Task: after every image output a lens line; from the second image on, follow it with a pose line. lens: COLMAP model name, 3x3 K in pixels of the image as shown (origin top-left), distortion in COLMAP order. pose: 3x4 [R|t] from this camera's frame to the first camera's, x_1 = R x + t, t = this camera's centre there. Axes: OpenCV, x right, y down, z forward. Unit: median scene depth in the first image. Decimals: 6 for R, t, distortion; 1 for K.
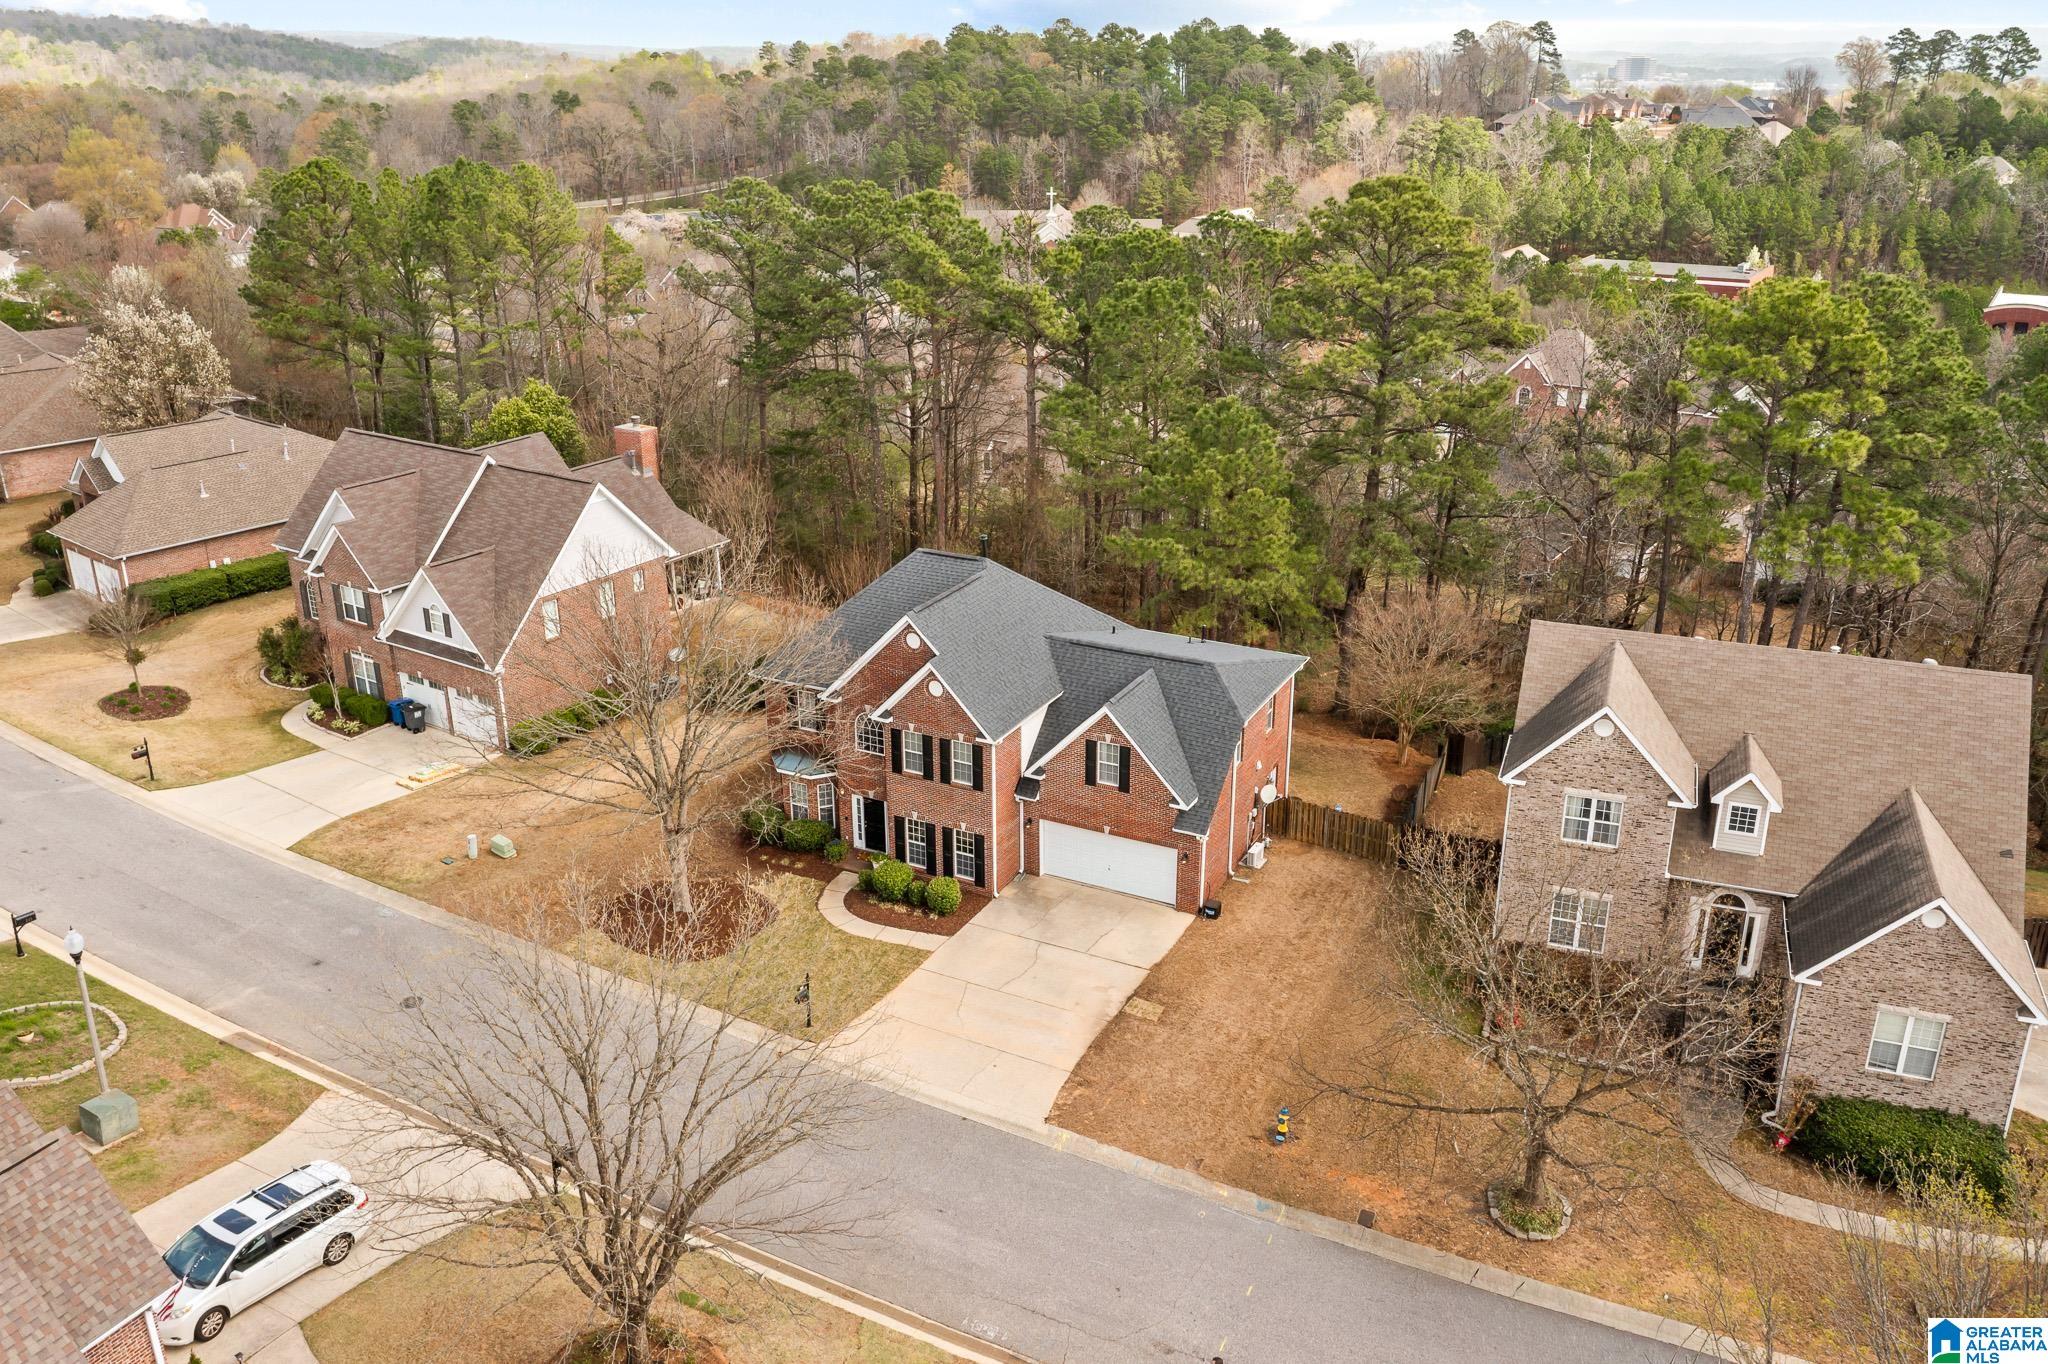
lens RADIAL K [[1649.0, 0, 1034.7], [0, 1649.0, 672.1], [0, 0, 1]] dist [-0.014936, 0.024496]
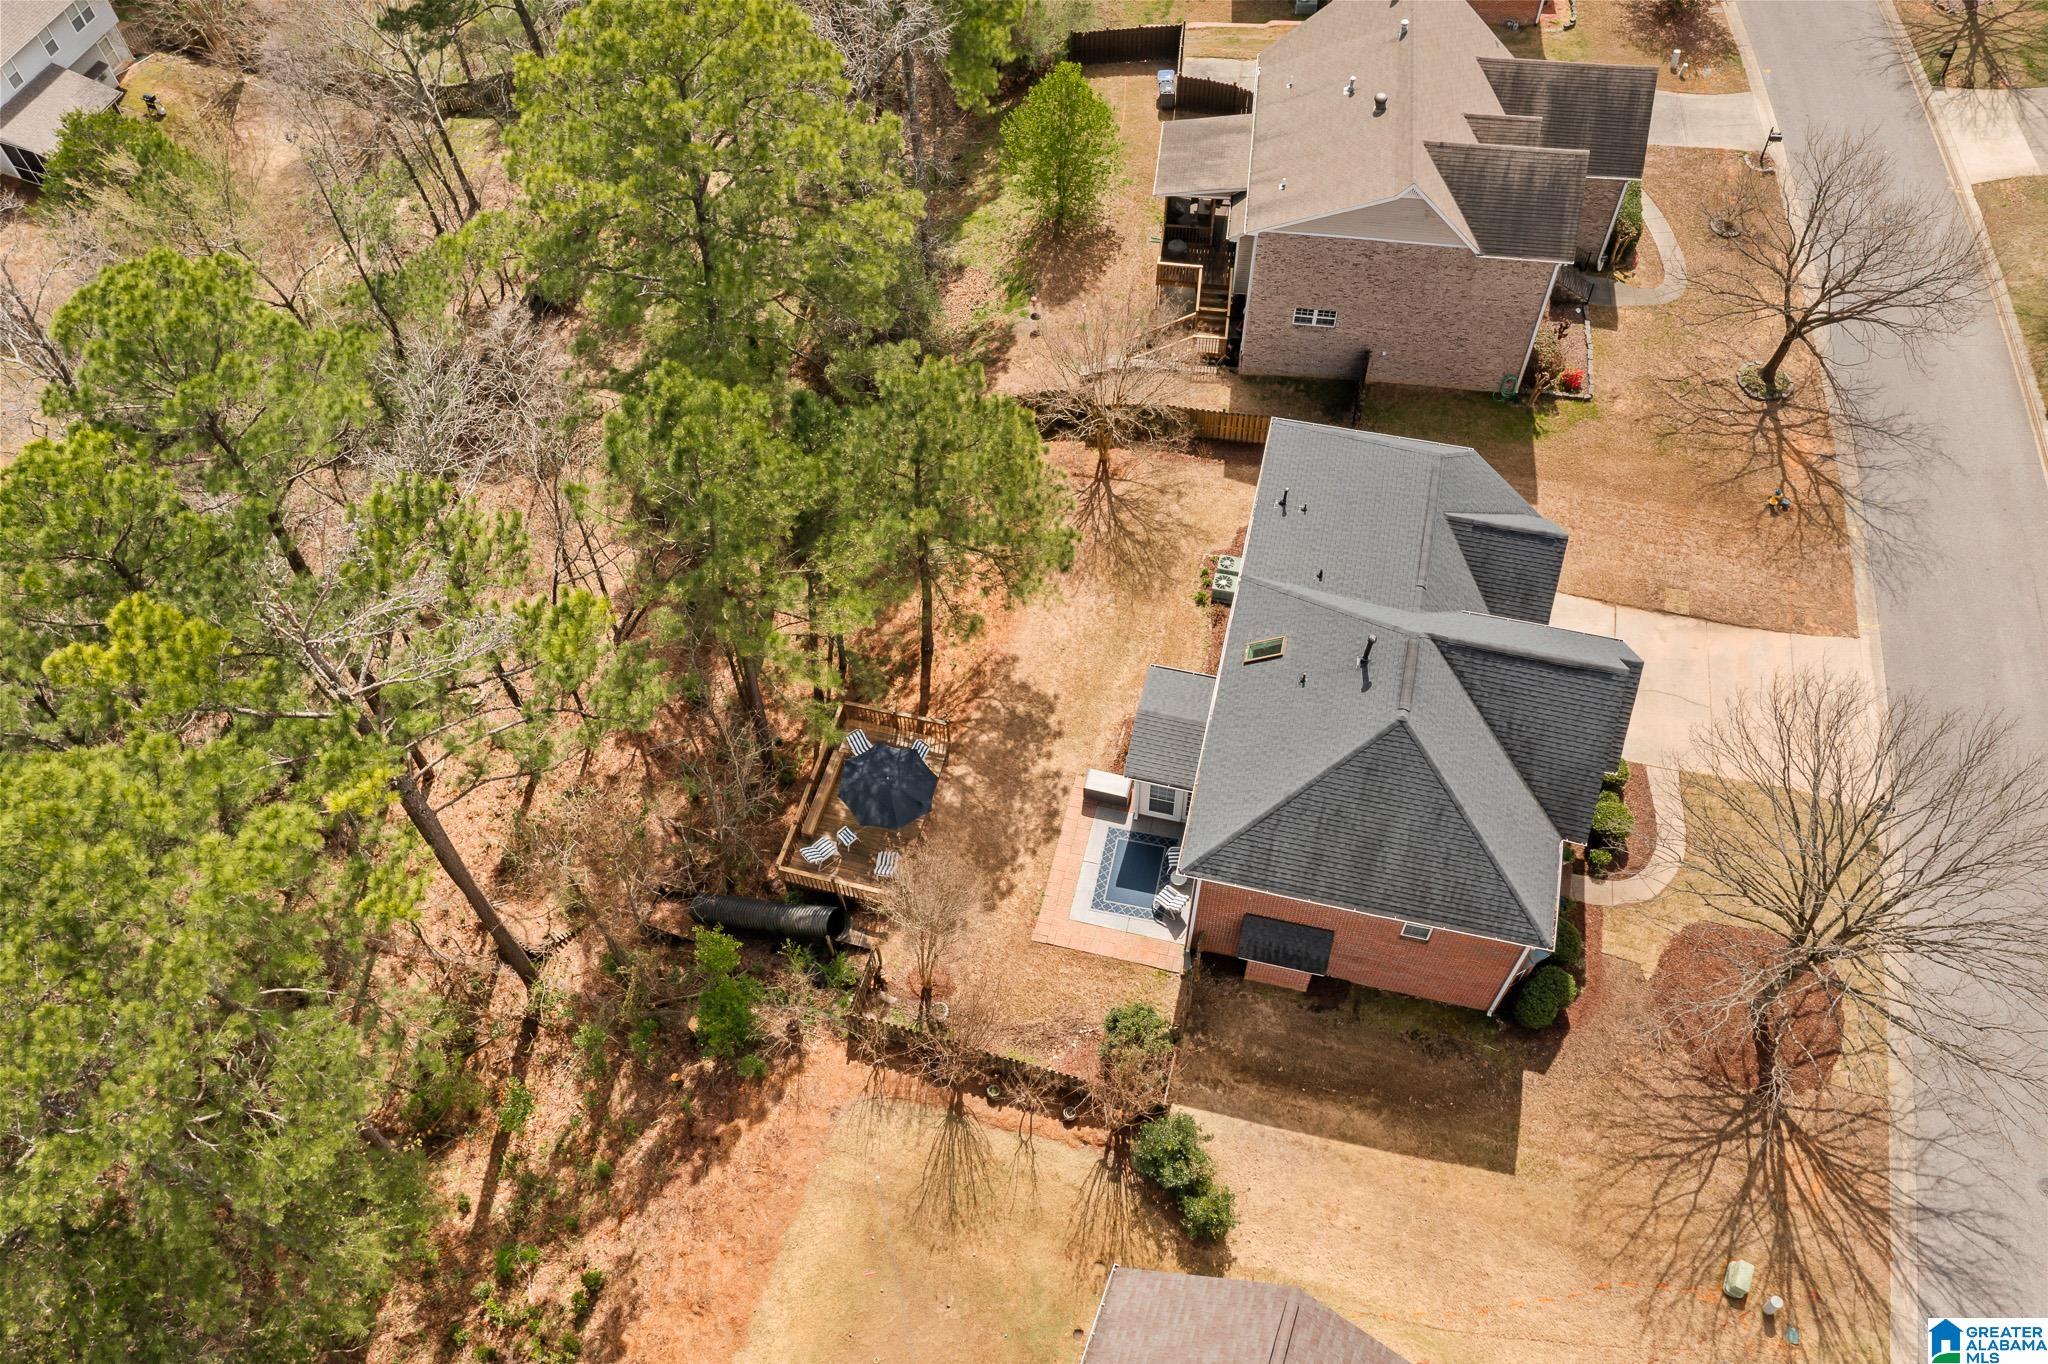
lens RADIAL K [[1649.0, 0, 1034.7], [0, 1649.0, 672.1], [0, 0, 1]] dist [-0.014936, 0.024496]
pose [[-0.236905, -0.810955, 0.535003, -0.448911], [0.365866, 0.435669, 0.822395, -0.823710], [-0.900010, 0.390569, 0.193489, 1.085988]]
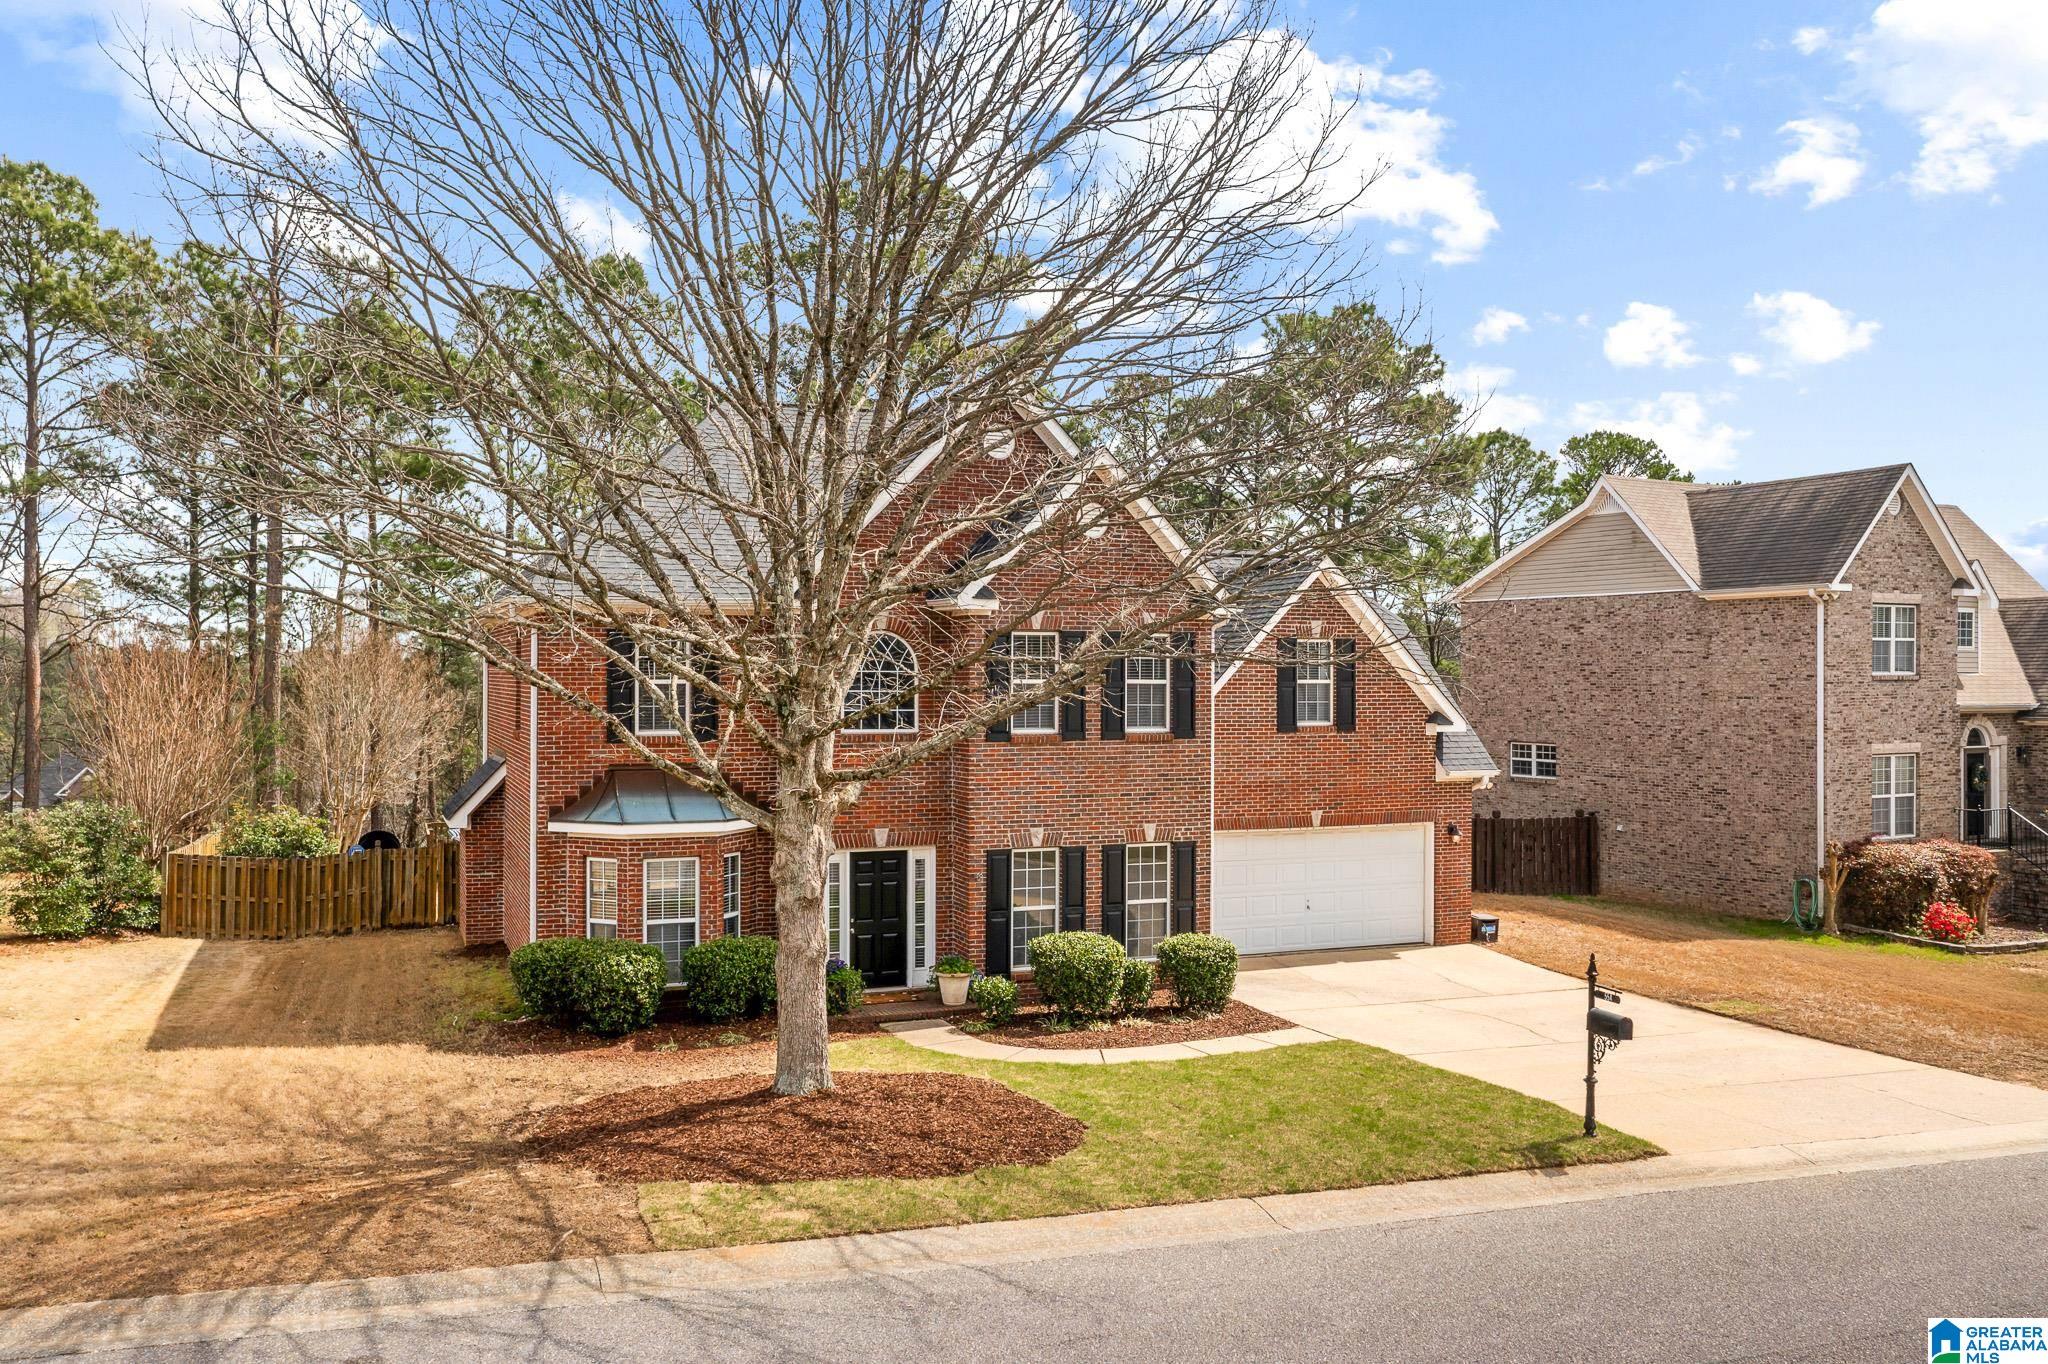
lens RADIAL K [[1649.0, 0, 1034.7], [0, 1649.0, 672.1], [0, 0, 1]] dist [-0.014936, 0.024496]
pose [[0.645424, 0.004766, 0.763810, -0.414696], [0.274453, 0.931751, -0.237729, 0.152158], [-0.712814, 0.363065, 0.600066, 0.731676]]
